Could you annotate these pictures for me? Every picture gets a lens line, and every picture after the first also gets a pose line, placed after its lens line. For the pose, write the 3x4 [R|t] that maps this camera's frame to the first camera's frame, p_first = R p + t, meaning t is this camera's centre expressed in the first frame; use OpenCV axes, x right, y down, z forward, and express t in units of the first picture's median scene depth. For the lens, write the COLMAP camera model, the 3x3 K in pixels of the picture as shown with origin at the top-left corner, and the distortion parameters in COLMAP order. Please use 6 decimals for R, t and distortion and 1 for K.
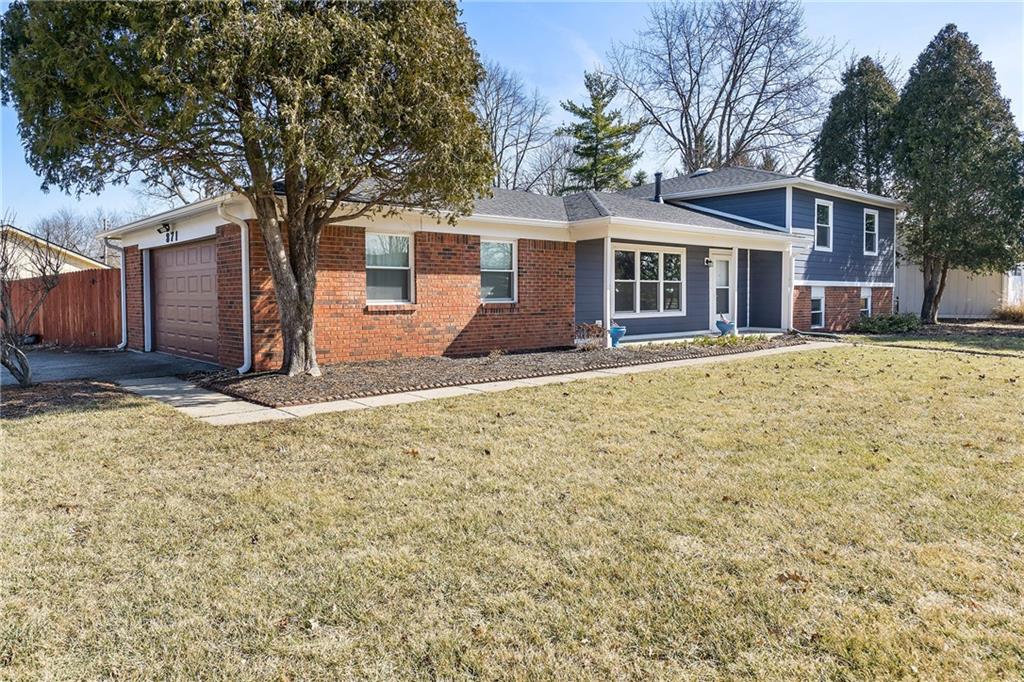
lens RADIAL K [[651.4, 0, 503.6], [0, 651.4, 320.6], [0, 0, 1]] dist [-0.002363, -0.000147]
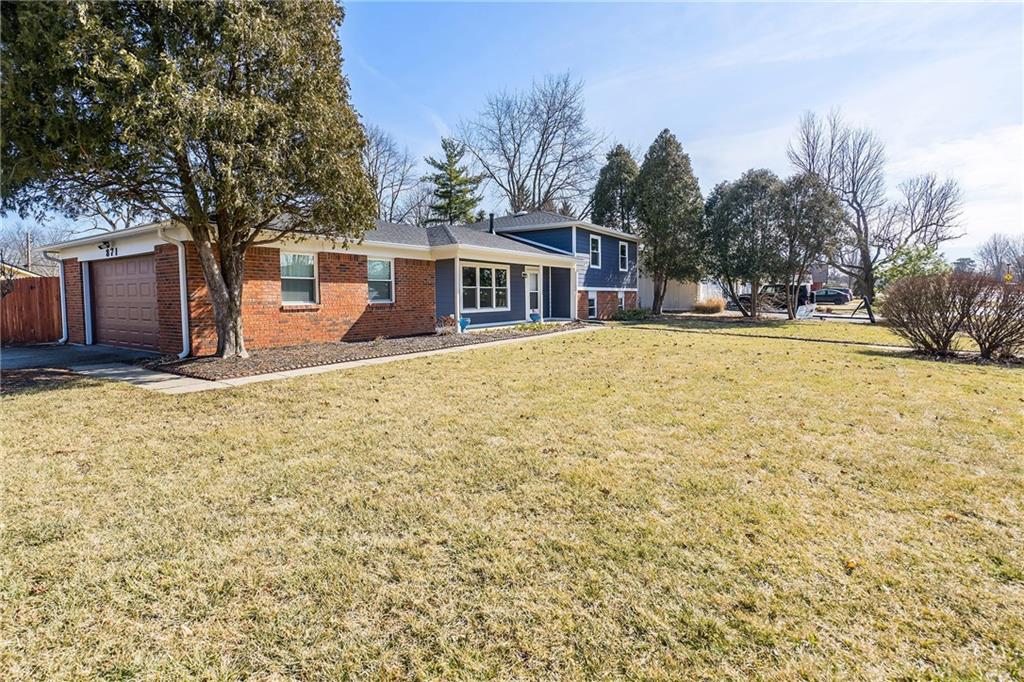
lens RADIAL K [[469.6, 0, 503.4], [0, 469.6, 321.2], [0, 0, 1]] dist [-0.005822, 0.001639]
pose [[0.969246, -0.016923, 0.245511, -0.001850], [0.013795, 0.999800, 0.014458, 0.001628], [-0.245706, -0.010626, 0.969286, -0.061807]]
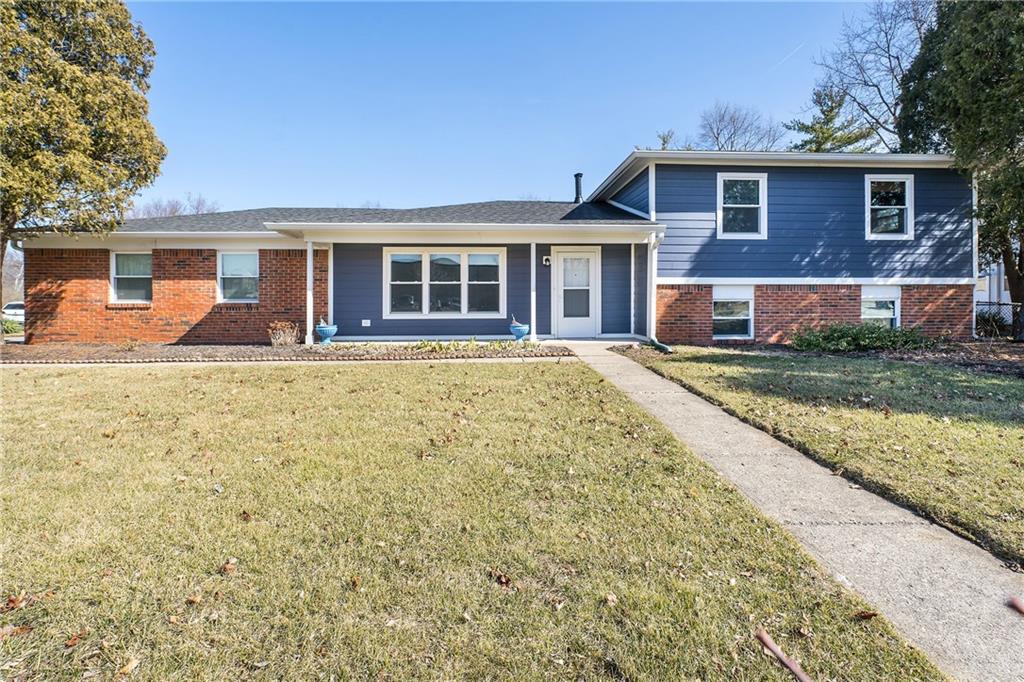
lens RADIAL K [[469.6, 0, 529.0], [0, 469.6, 285.7], [0, 0, 1]] dist [-0.005822, 0.001639]
pose [[0.794584, -0.021773, -0.606764, 1.009721], [-0.024053, 0.997443, -0.067291, -0.013381], [0.606678, 0.068063, 0.792029, 0.665130]]
